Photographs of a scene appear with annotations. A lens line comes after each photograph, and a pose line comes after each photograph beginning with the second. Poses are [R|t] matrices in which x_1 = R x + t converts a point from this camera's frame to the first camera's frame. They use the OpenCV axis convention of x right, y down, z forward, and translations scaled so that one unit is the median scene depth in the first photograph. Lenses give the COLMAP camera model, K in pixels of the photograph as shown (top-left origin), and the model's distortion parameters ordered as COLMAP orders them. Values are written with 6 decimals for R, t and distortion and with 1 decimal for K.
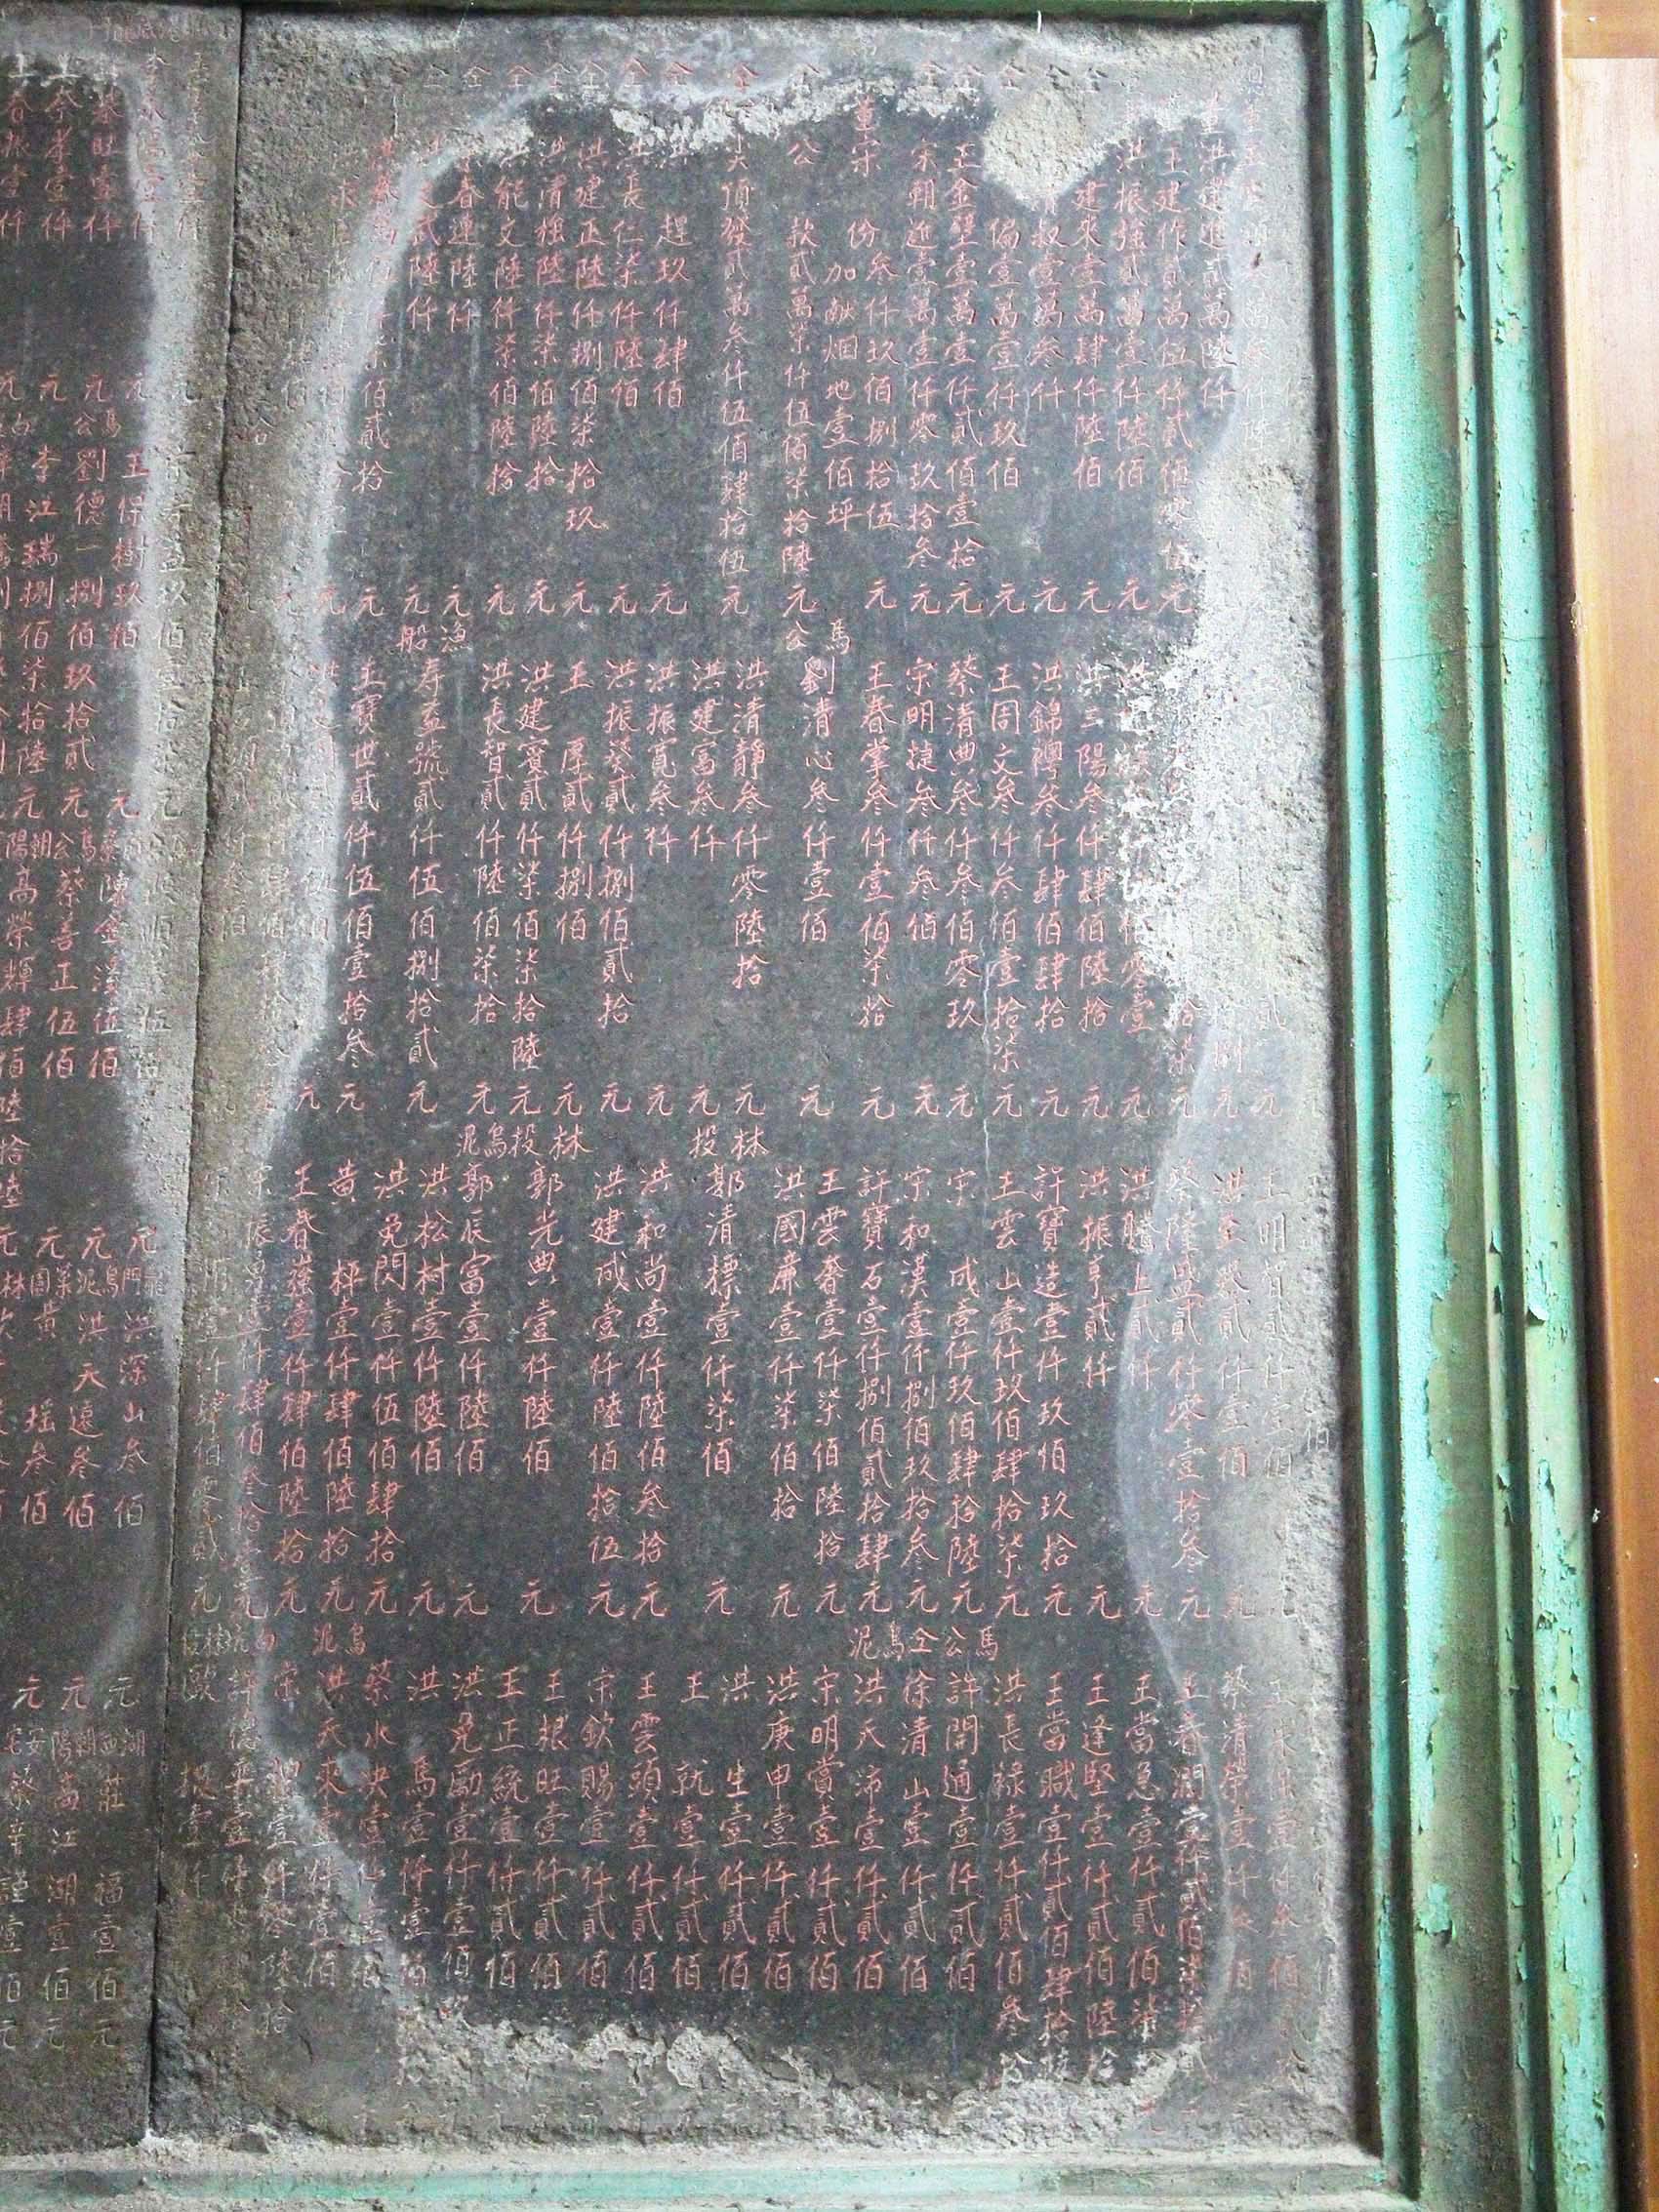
lens RADIAL K [[1363.5, 0, 835.2], [0, 1363.5, 1105.0], [0, 0, 1]] dist [-0.010357, 0.004995]
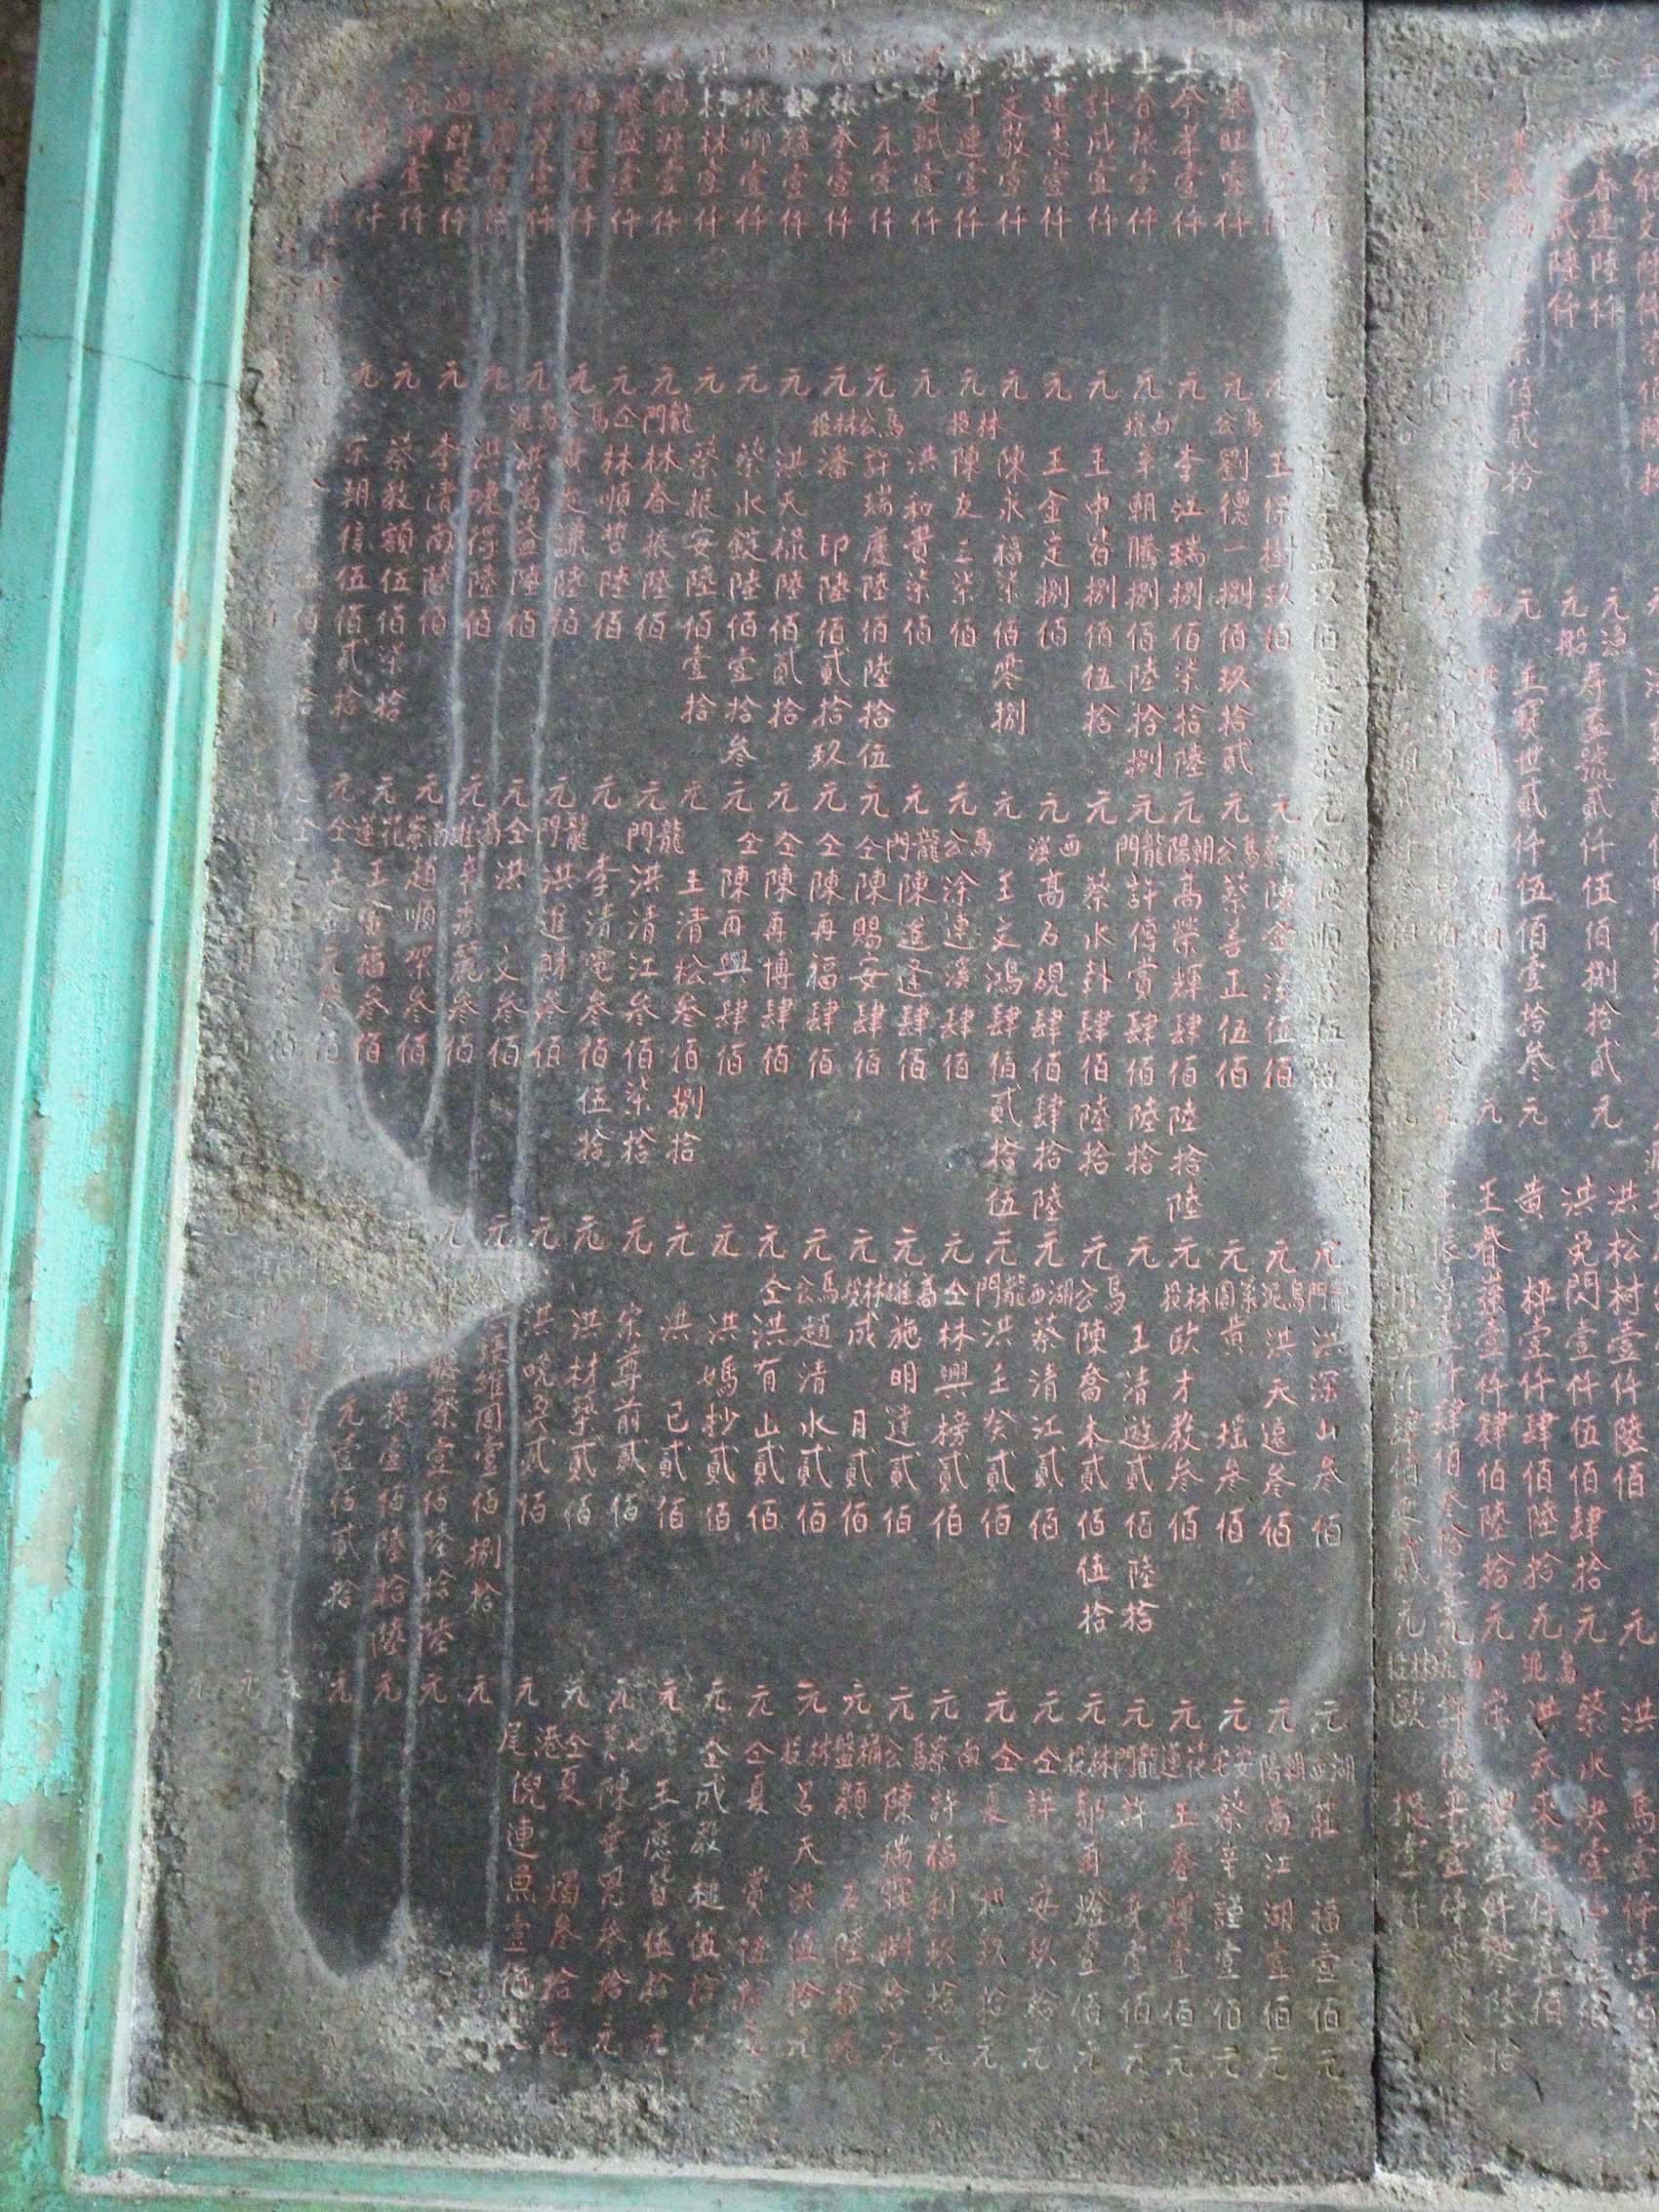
lens RADIAL K [[1363.5, 0, 834.6], [0, 1363.5, 1107.5], [0, 0, 1]] dist [-0.010357, 0.004995]
pose [[0.999140, 0.013544, -0.039199, -0.819830], [-0.013616, 0.999906, -0.001562, -0.000055], [0.039174, 0.002095, 0.999230, 0.005613]]
